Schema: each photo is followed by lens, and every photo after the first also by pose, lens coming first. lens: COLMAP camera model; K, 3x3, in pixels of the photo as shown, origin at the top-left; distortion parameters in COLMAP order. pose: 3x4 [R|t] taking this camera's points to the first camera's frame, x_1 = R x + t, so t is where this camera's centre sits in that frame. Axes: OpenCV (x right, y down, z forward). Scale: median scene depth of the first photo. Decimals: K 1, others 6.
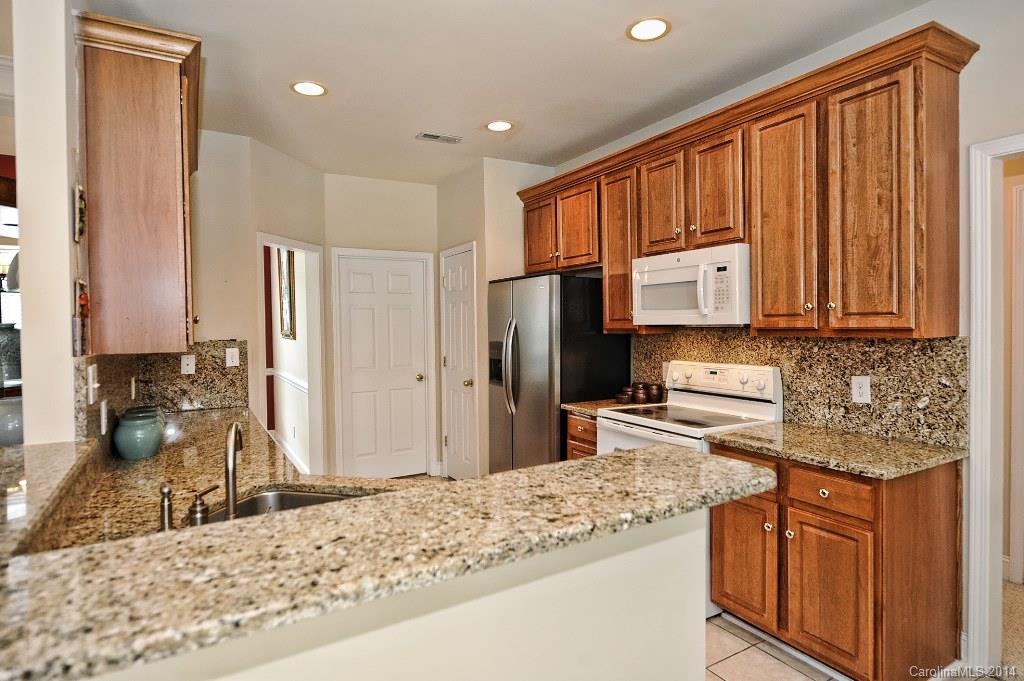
lens RADIAL K [[559.8, 0, 515.7], [0, 559.8, 335.6], [0, 0, 1]] dist [-0.006171, 0.000852]
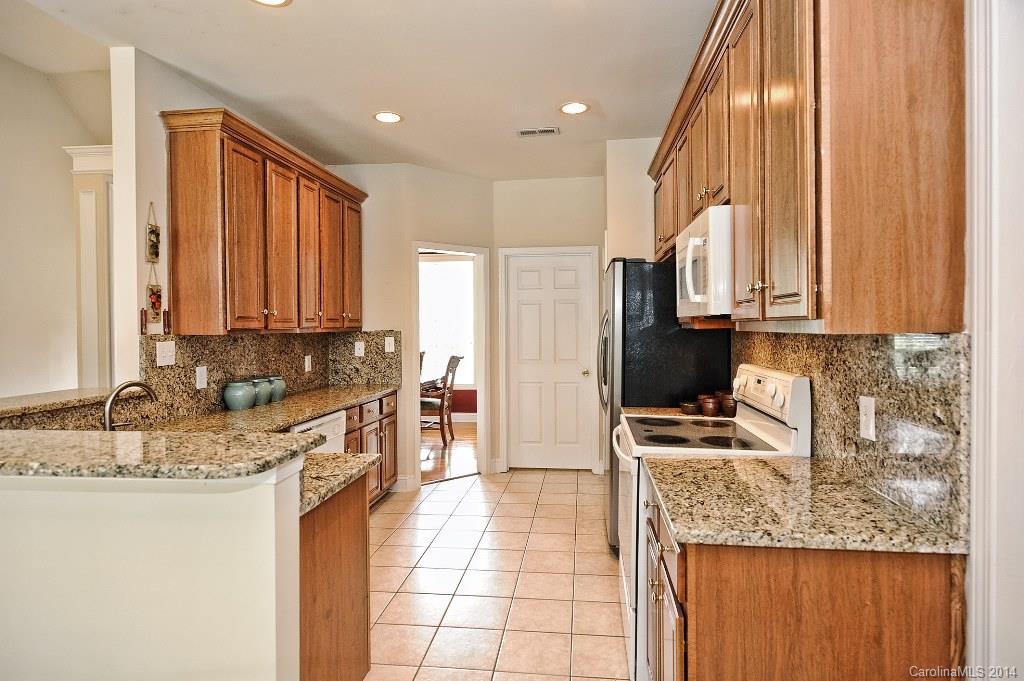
lens RADIAL K [[559.8, 0, 511.1], [0, 559.8, 337.9], [0, 0, 1]] dist [-0.006171, 0.000852]
pose [[0.794515, 0.021216, -0.606874, 0.693950], [-0.016987, 0.999775, 0.012713, 0.006051], [0.607007, 0.000208, 0.794696, 0.265456]]
